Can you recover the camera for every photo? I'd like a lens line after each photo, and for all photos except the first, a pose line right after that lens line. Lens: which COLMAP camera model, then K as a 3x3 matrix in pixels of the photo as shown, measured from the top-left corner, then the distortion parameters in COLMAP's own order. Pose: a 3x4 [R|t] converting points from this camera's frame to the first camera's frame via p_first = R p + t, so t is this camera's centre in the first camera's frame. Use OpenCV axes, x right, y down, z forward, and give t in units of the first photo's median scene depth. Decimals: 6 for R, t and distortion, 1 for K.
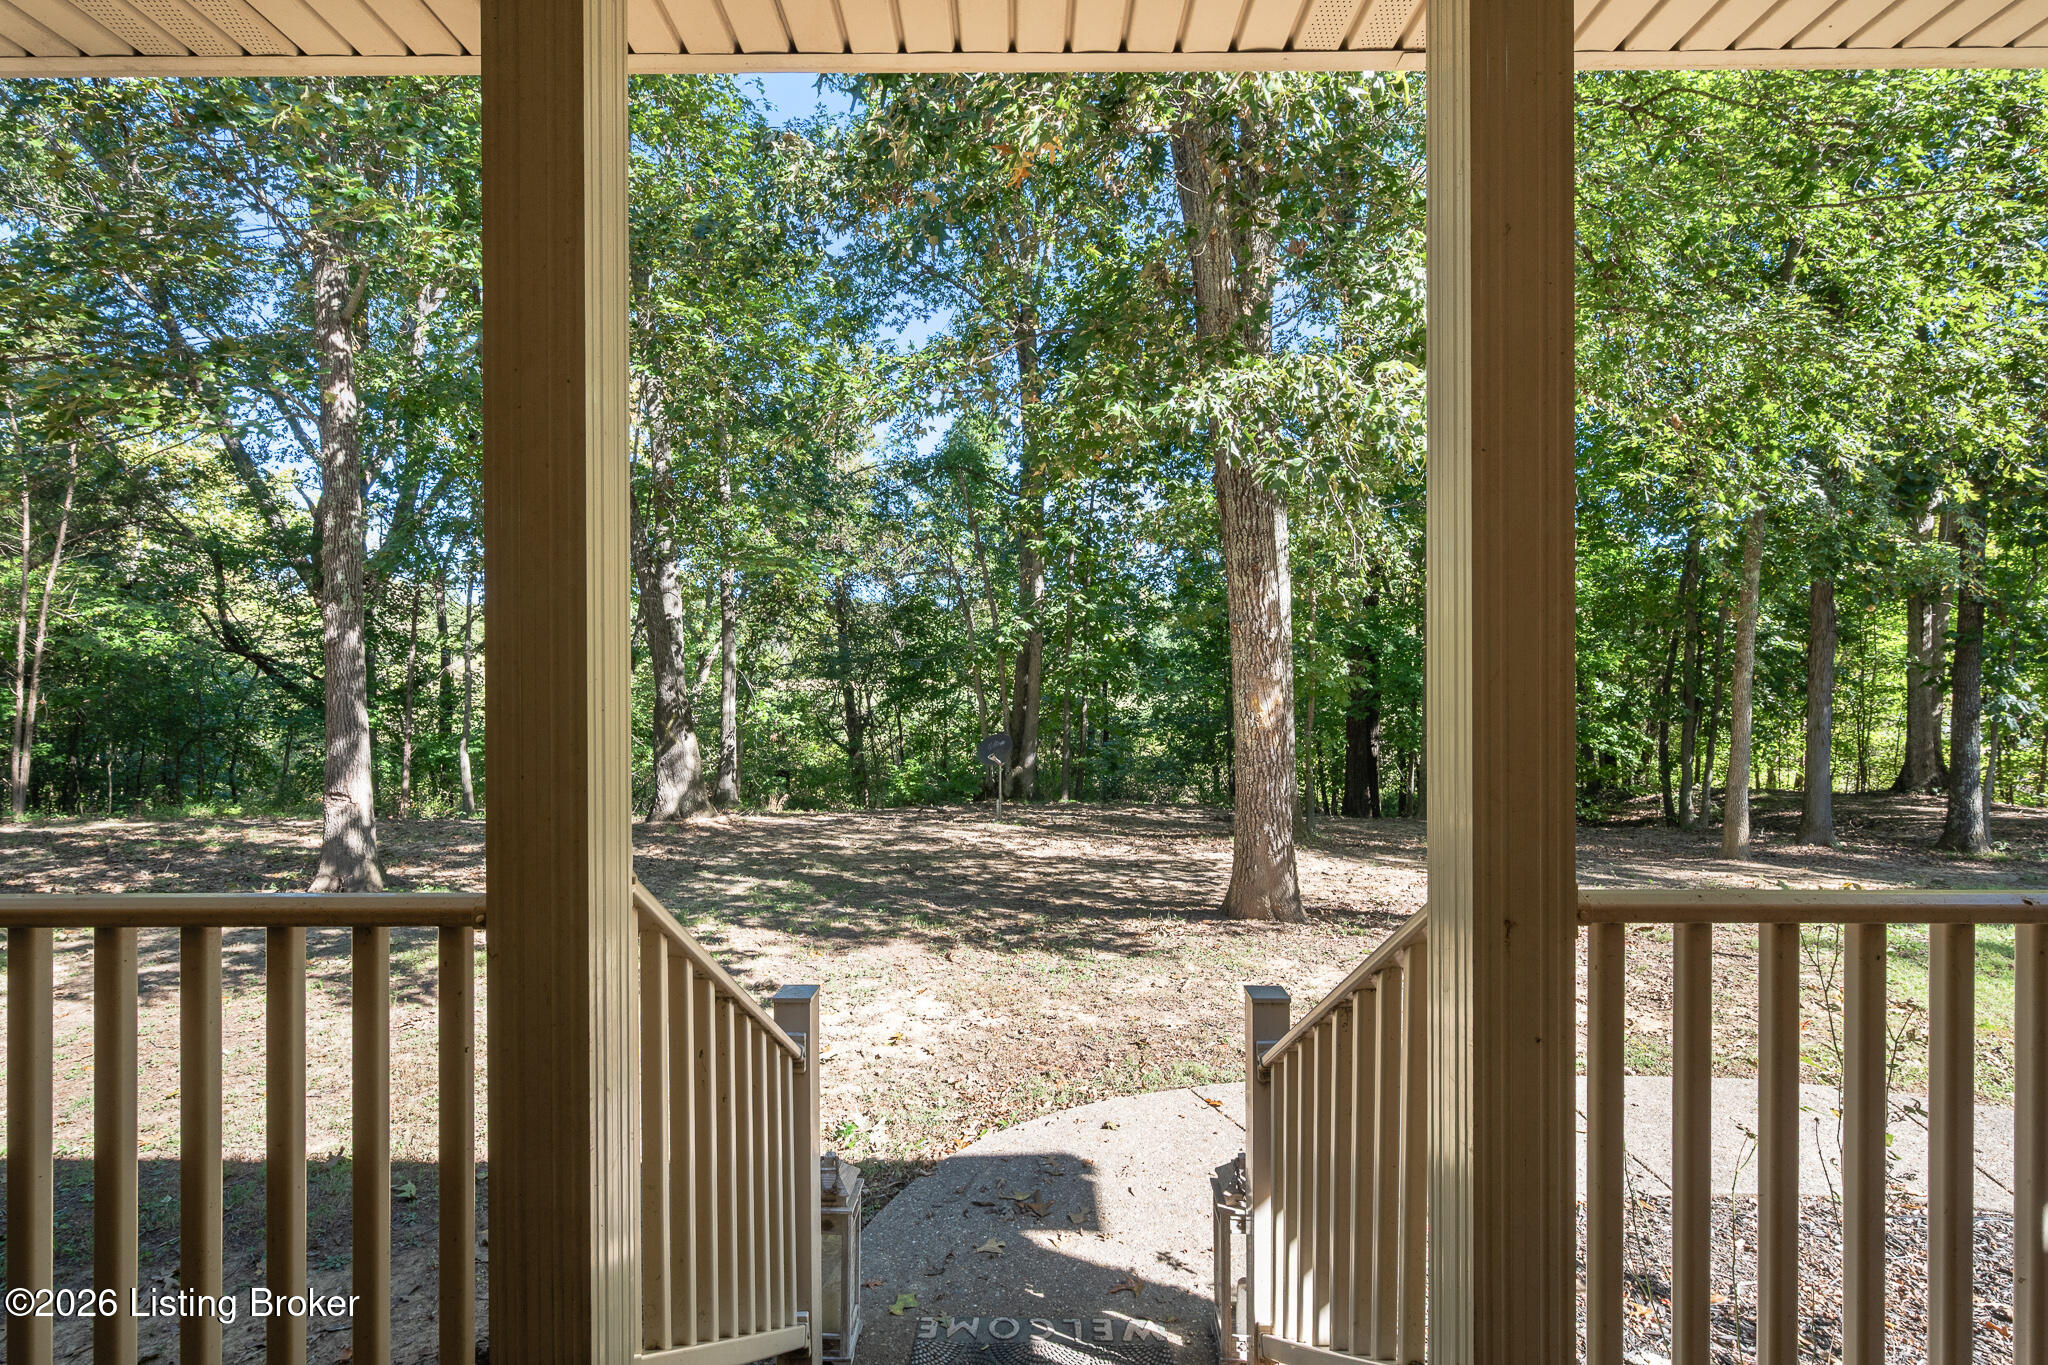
lens RADIAL K [[918.3, 0, 1019.2], [0, 918.3, 673.7], [0, 0, 1]] dist [-0.004870, -0.000466]
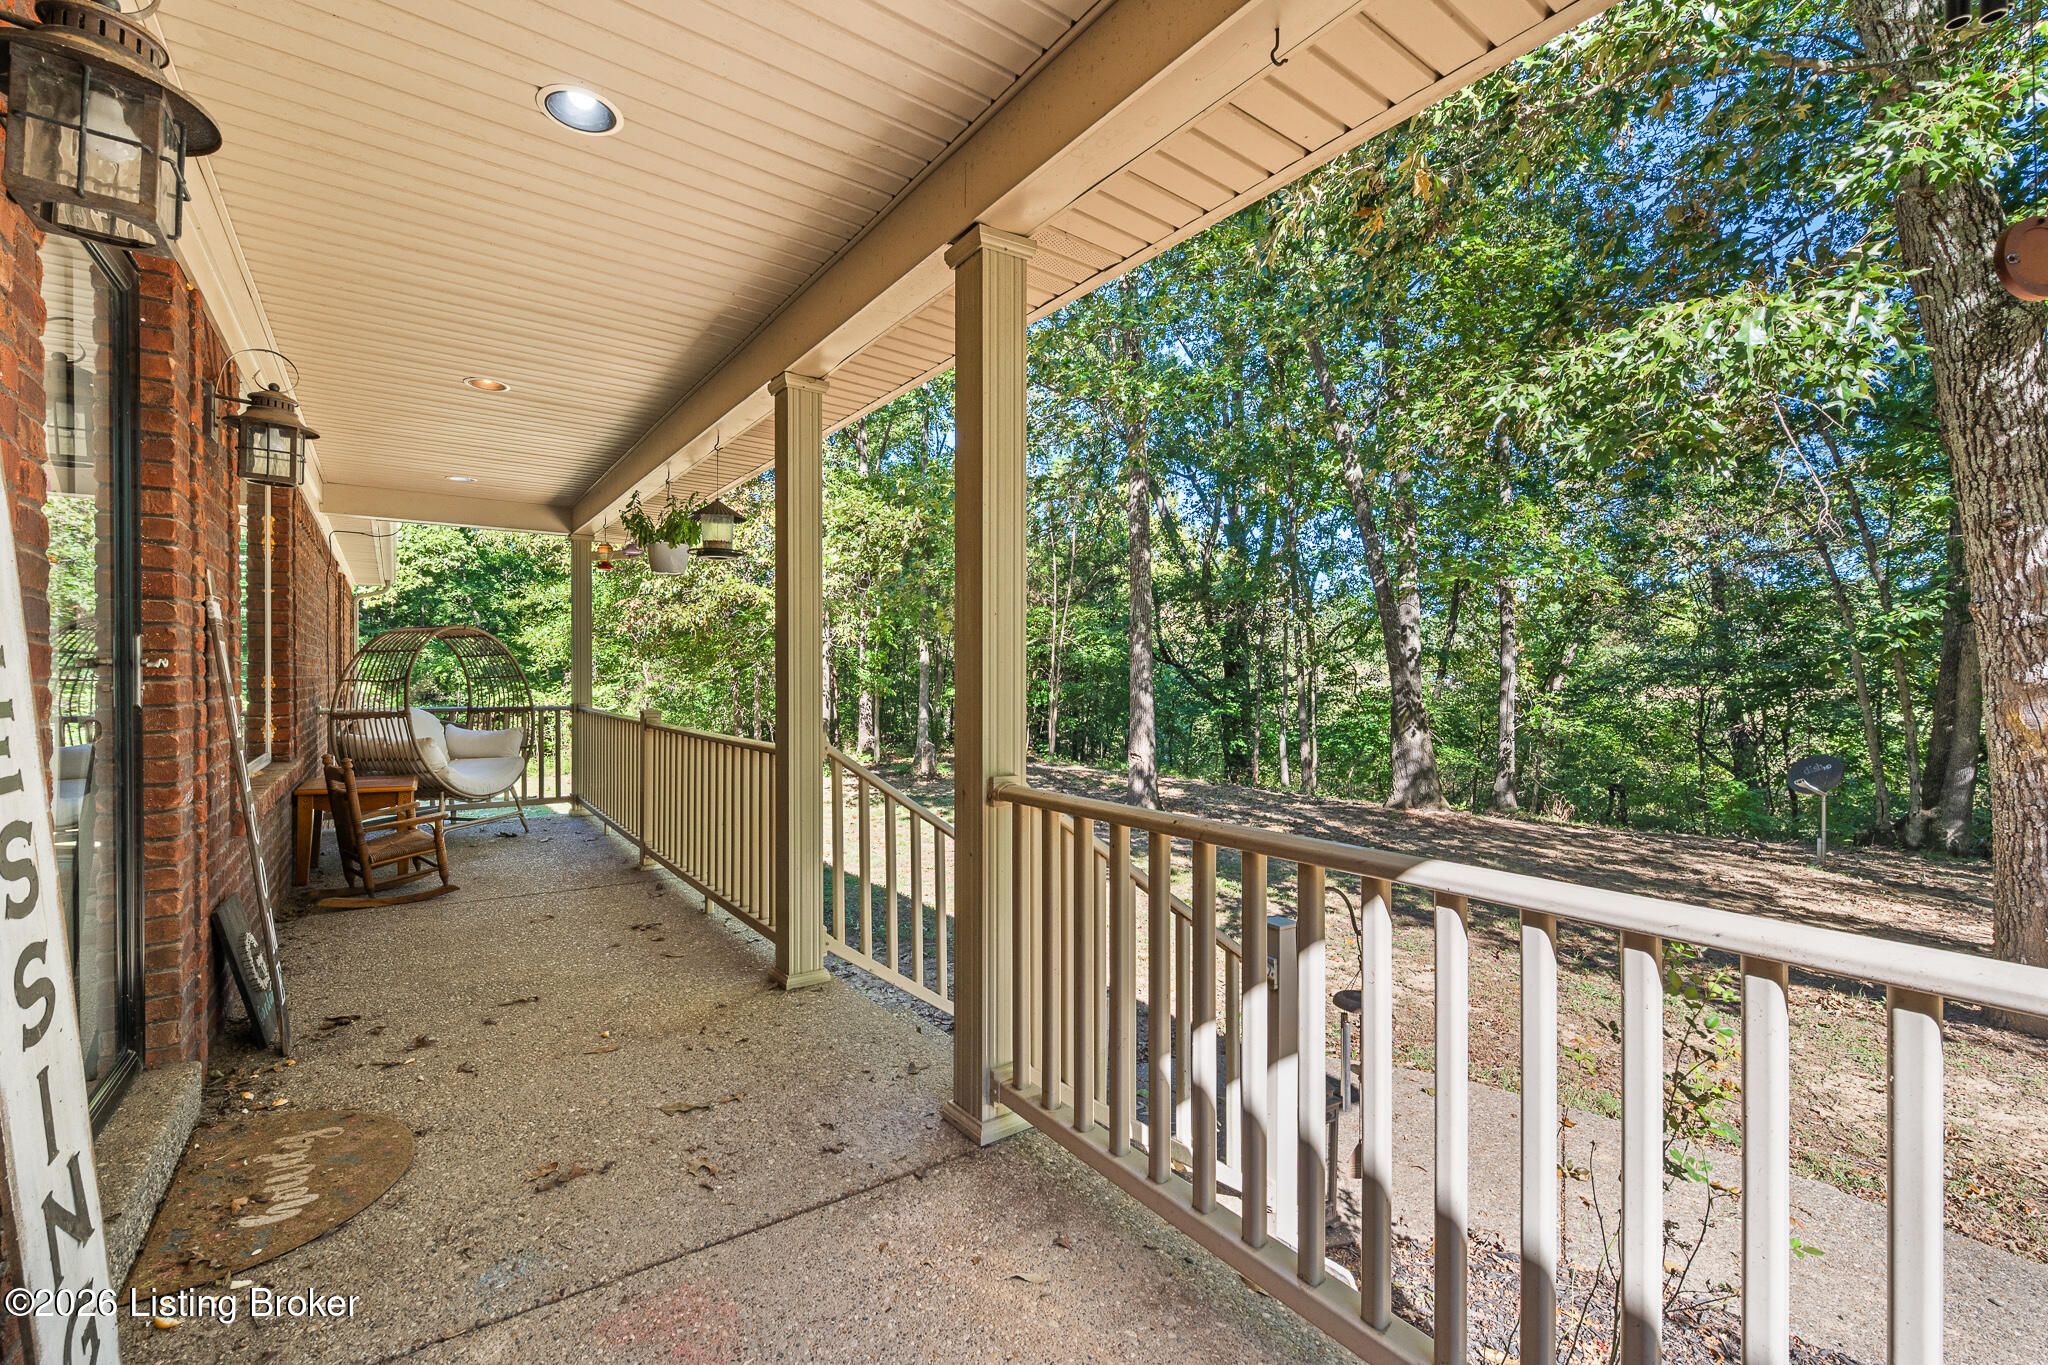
lens RADIAL K [[864.3, 0, 1008.0], [0, 864.3, 676.0], [0, 0, 1]] dist [0.001906, -0.001160]
pose [[0.586206, 0.007171, -0.810130, 0.257361], [-0.009981, 0.999949, 0.001629, 0.005593], [0.810100, 0.007131, 0.586248, 0.008982]]
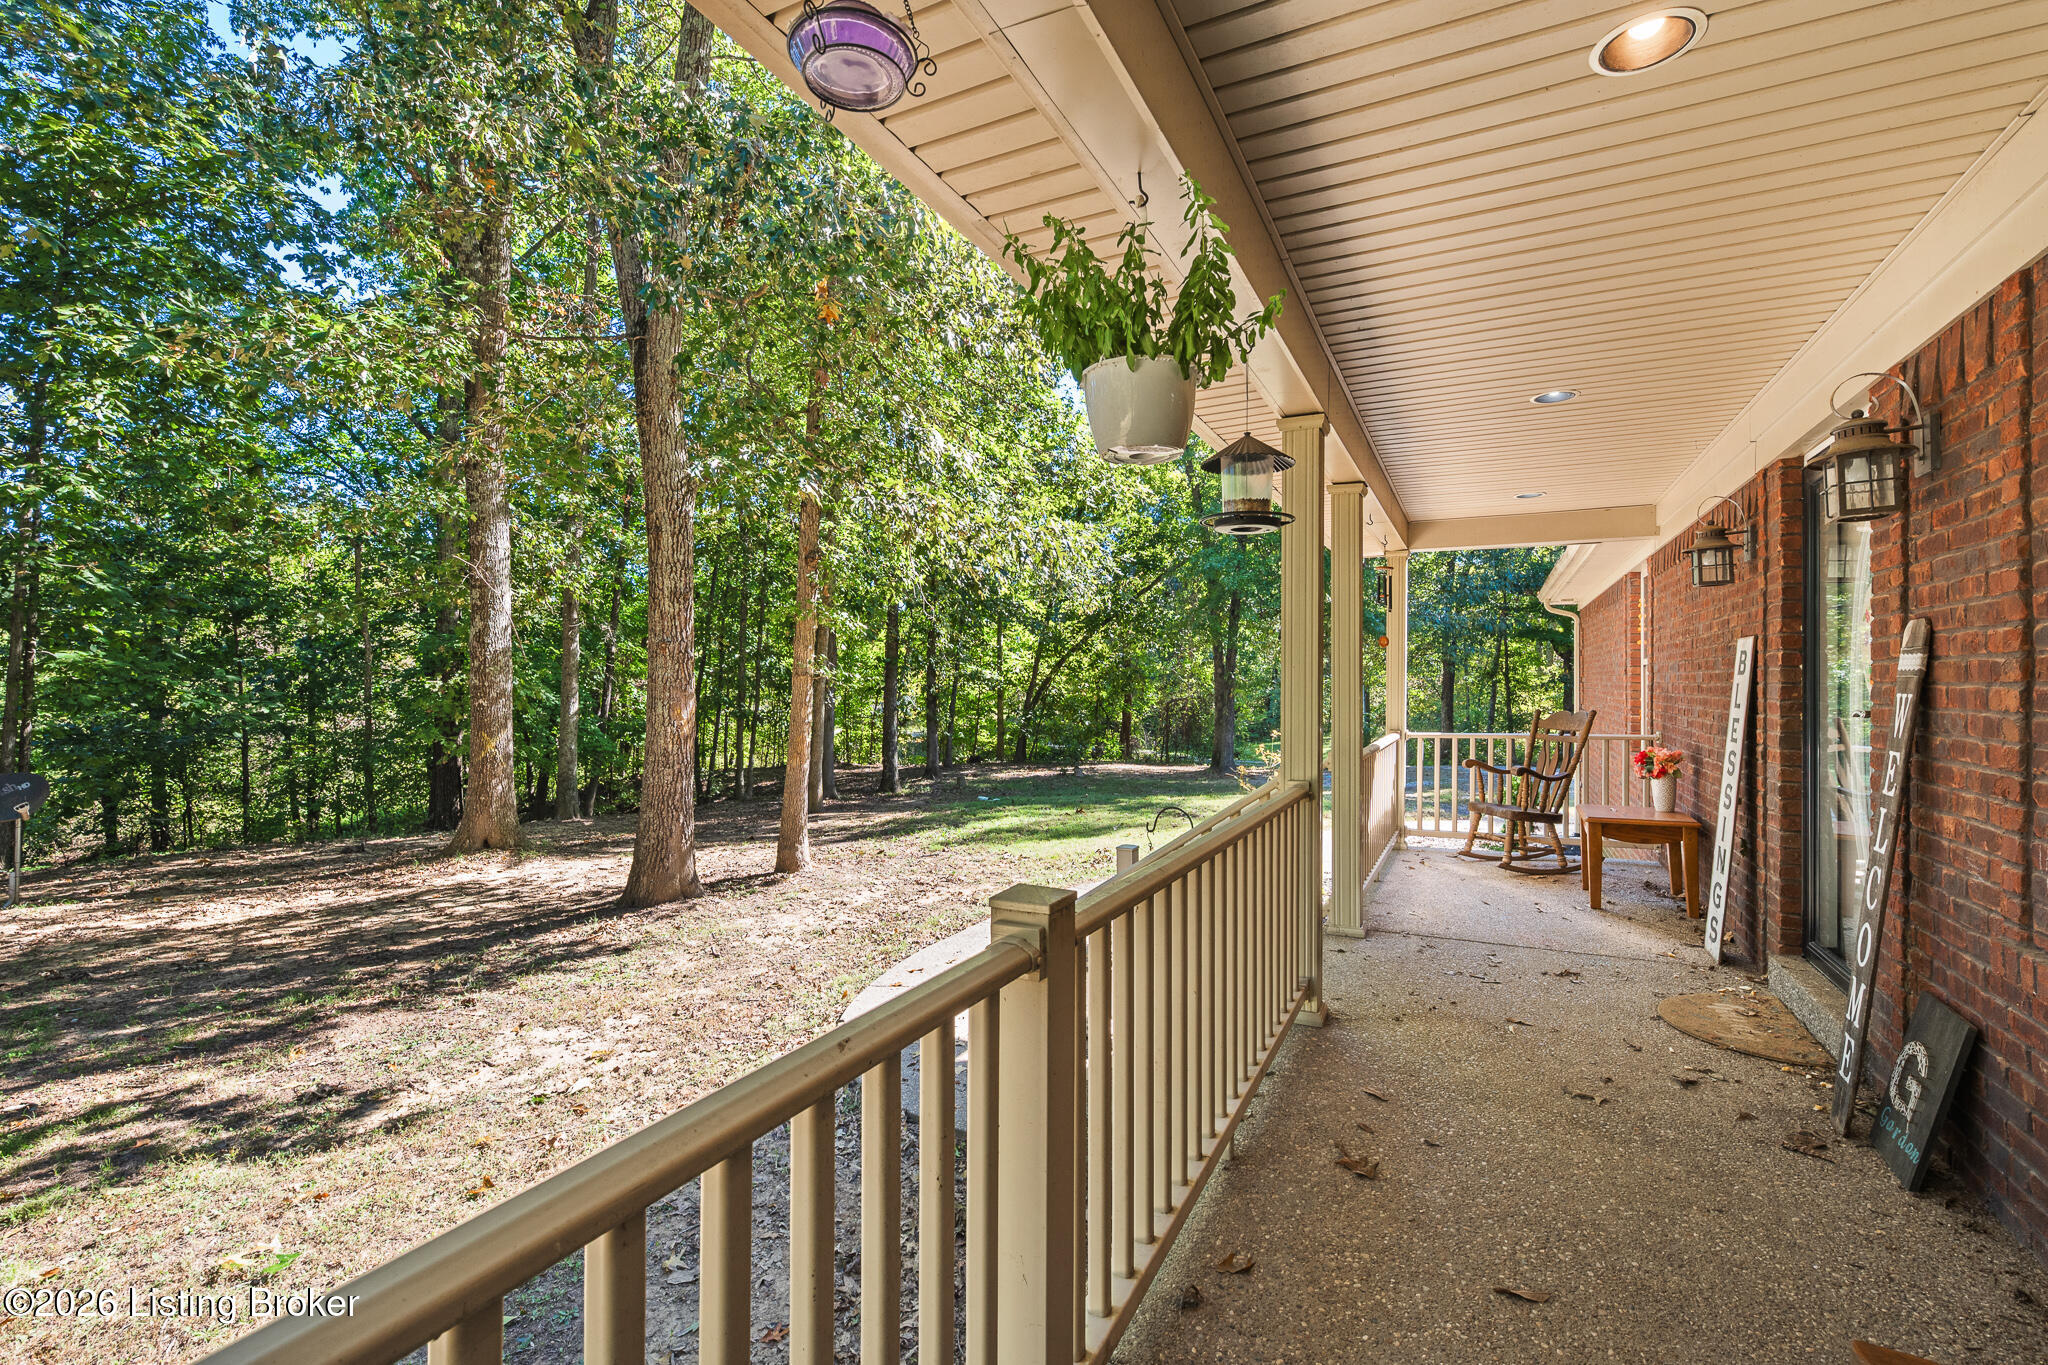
lens RADIAL K [[918.3, 0, 1016.5], [0, 918.3, 679.4], [0, 0, 1]] dist [-0.004870, -0.000466]
pose [[0.445343, -0.000443, 0.895360, -0.564058], [0.003319, 0.999994, -0.001156, -0.008989], [-0.895354, 0.003486, 0.445342, 0.094963]]
